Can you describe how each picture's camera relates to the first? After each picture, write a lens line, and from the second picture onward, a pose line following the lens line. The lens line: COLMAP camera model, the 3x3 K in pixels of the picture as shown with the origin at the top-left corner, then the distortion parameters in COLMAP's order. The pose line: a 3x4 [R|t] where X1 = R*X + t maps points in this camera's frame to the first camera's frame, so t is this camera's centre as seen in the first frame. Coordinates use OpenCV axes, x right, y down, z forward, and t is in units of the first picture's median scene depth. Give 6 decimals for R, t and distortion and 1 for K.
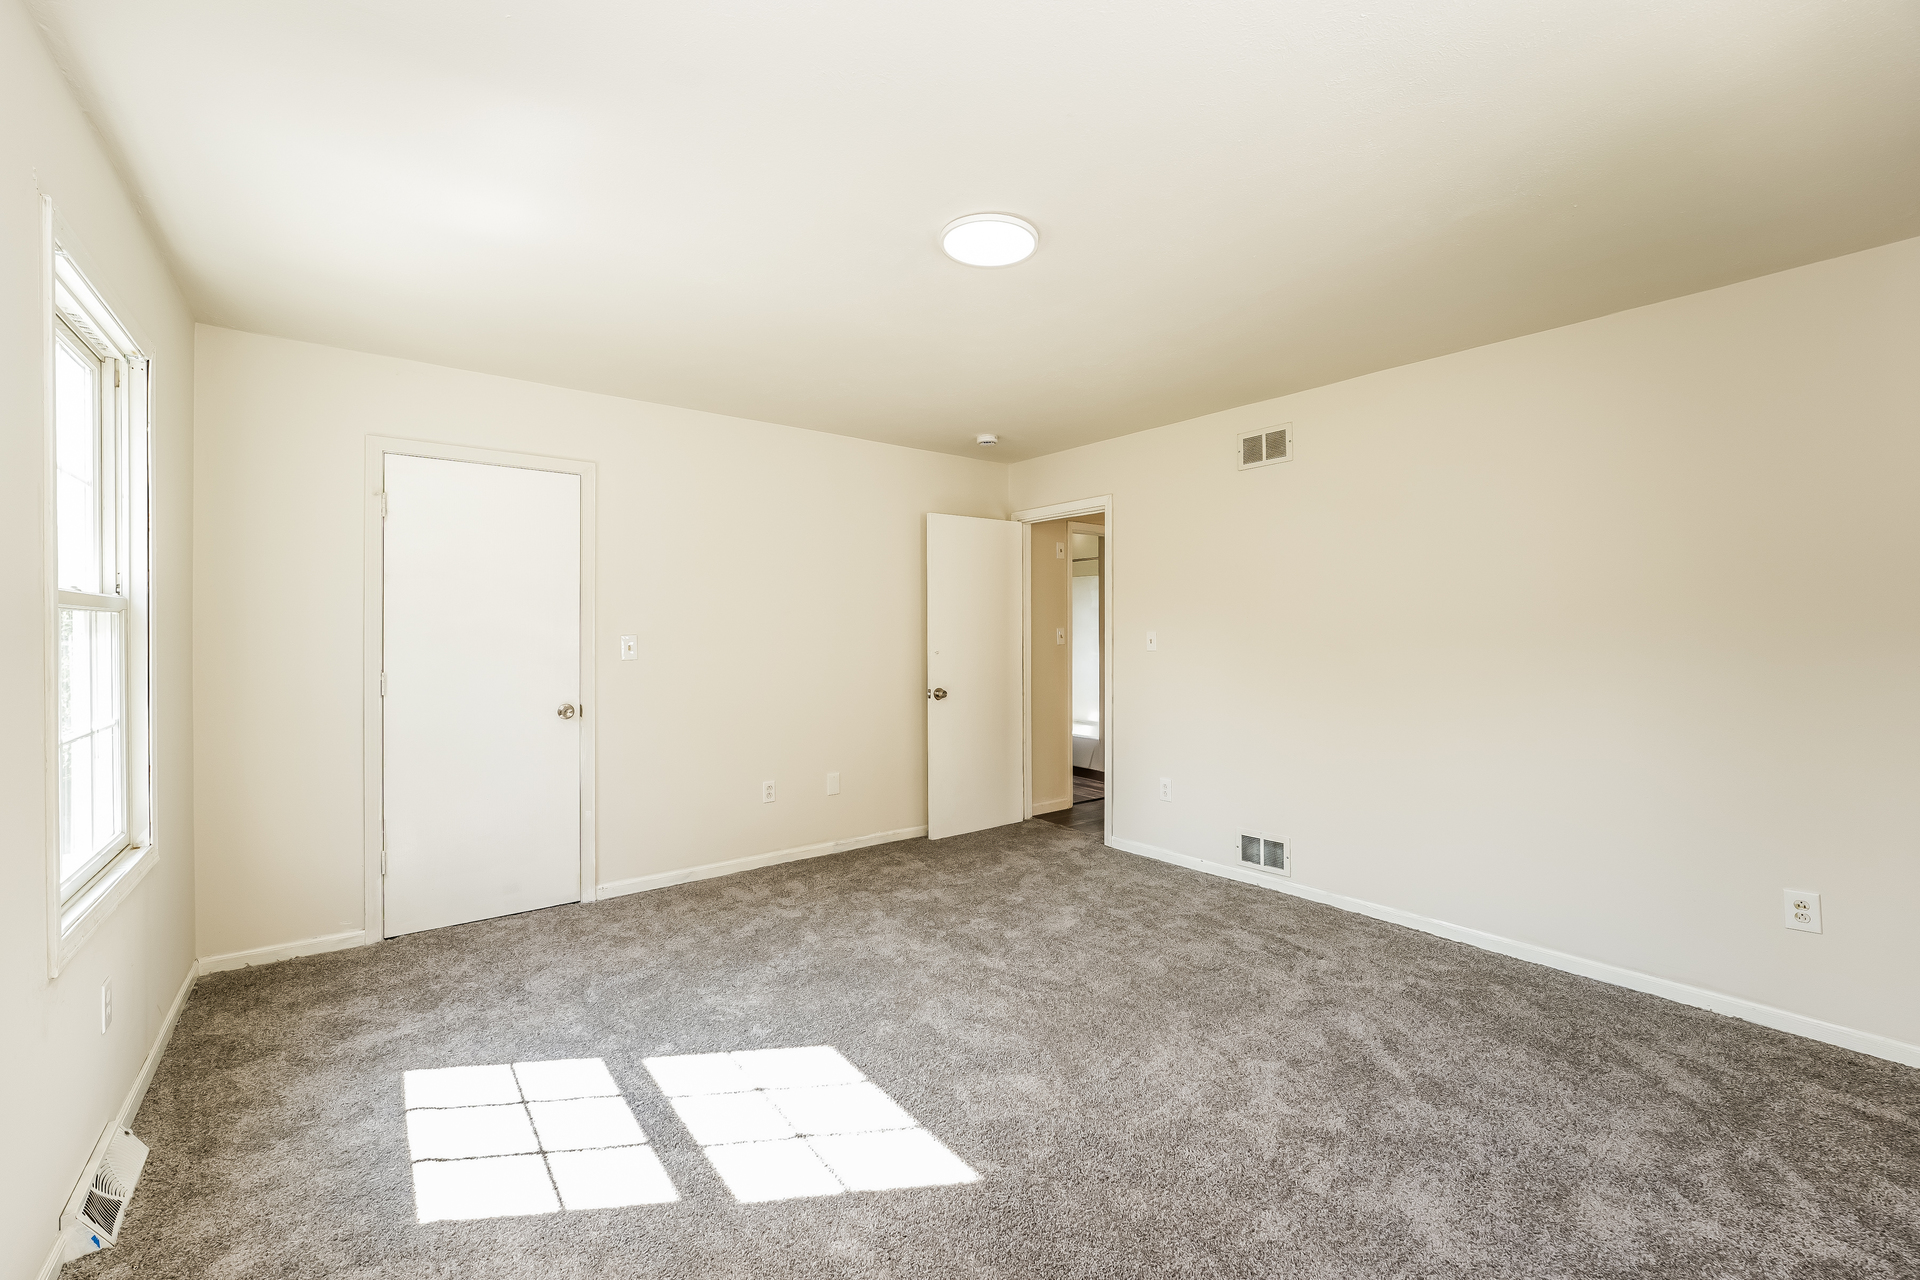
lens RADIAL K [[795.2, 0, 954.9], [0, 795.2, 638.1], [0, 0, 1]] dist [-0.015565, 0.001338]
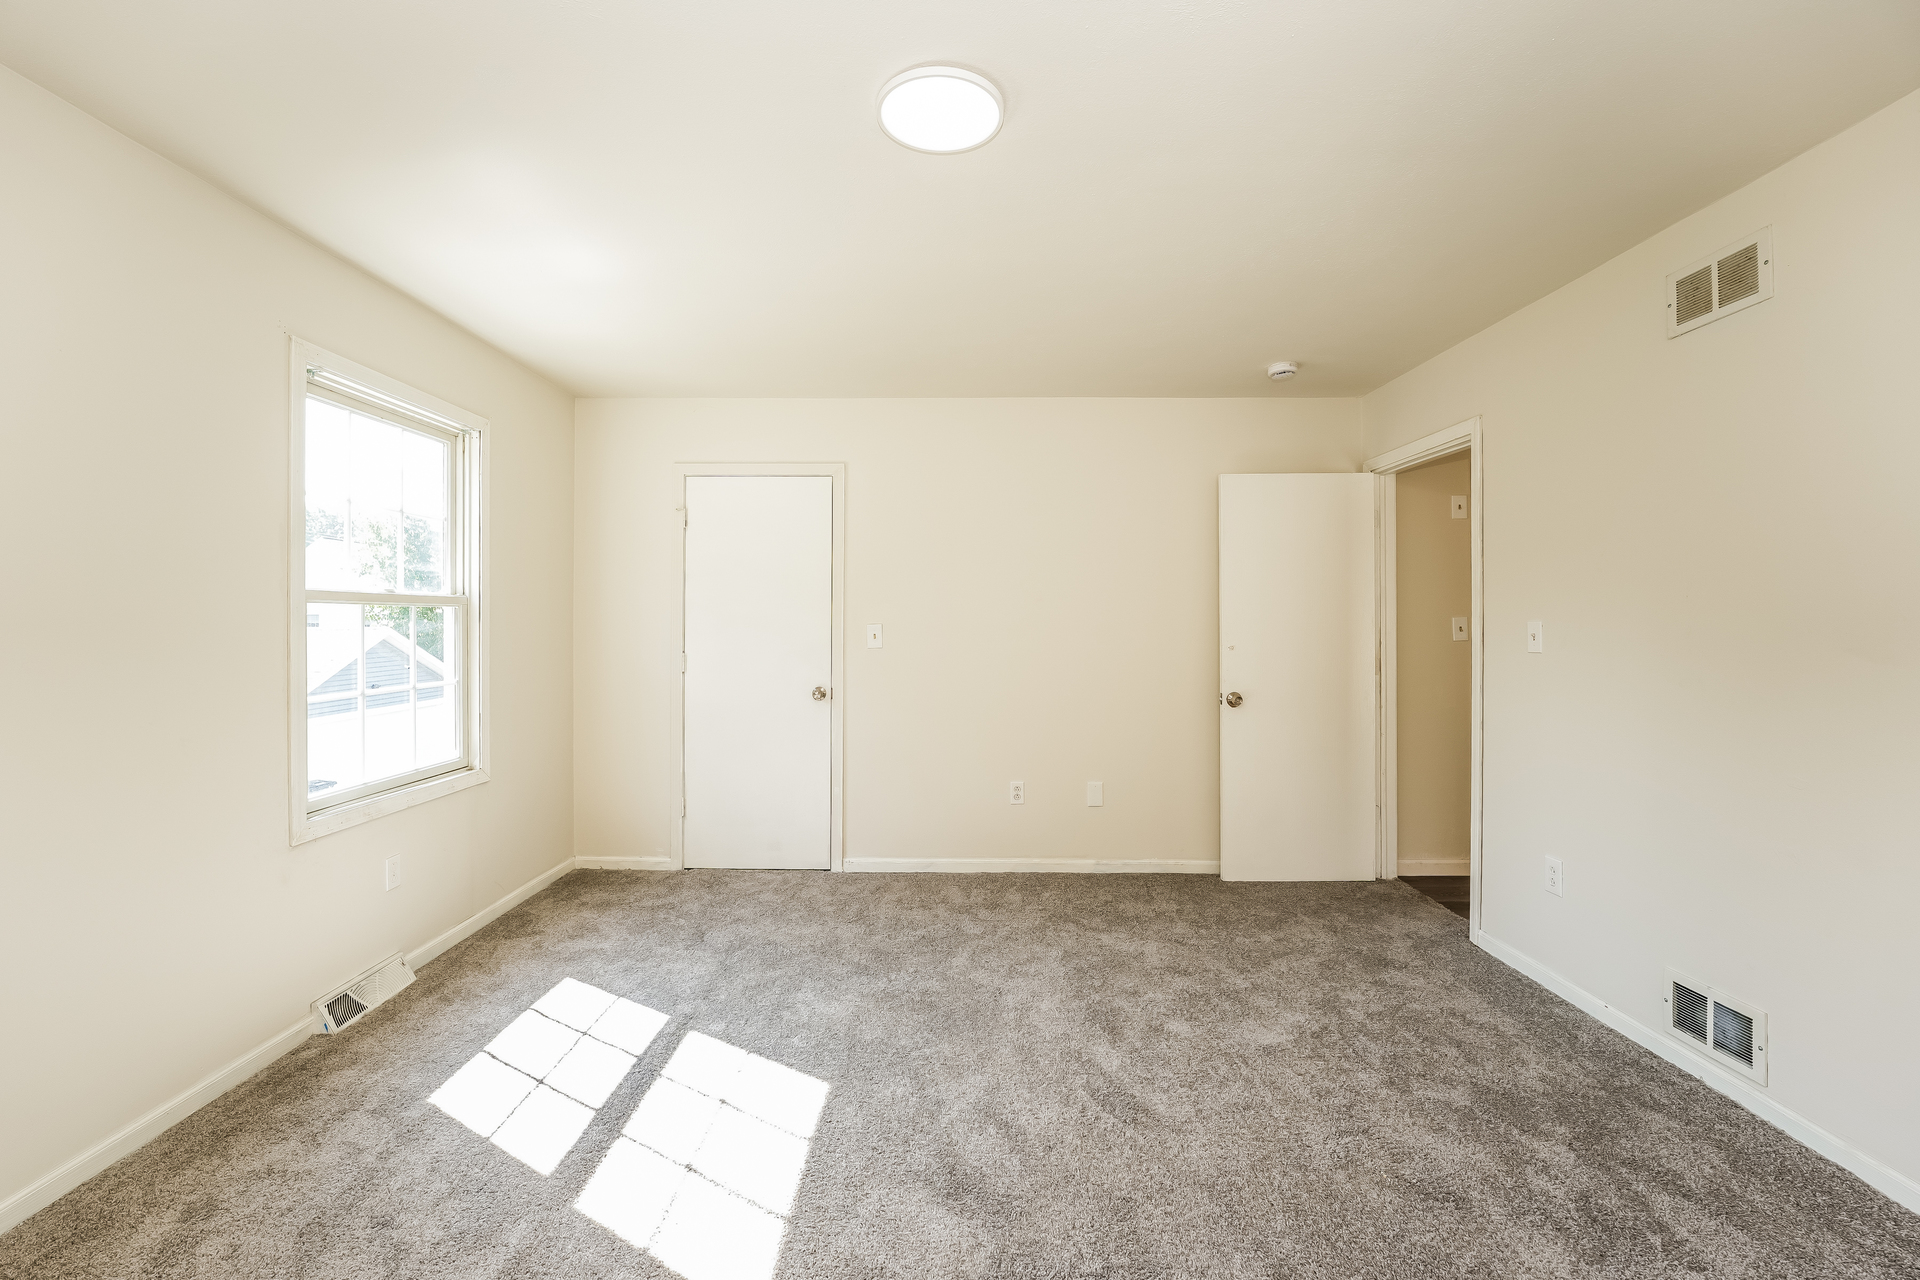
lens RADIAL K [[795.2, 0, 957.7], [0, 795.2, 625.4], [0, 0, 1]] dist [-0.015565, 0.001338]
pose [[0.776682, 0.004813, -0.629875, 0.337435], [-0.007995, 0.999966, -0.002217, -0.000620], [0.629842, 0.006758, 0.776694, 0.259852]]
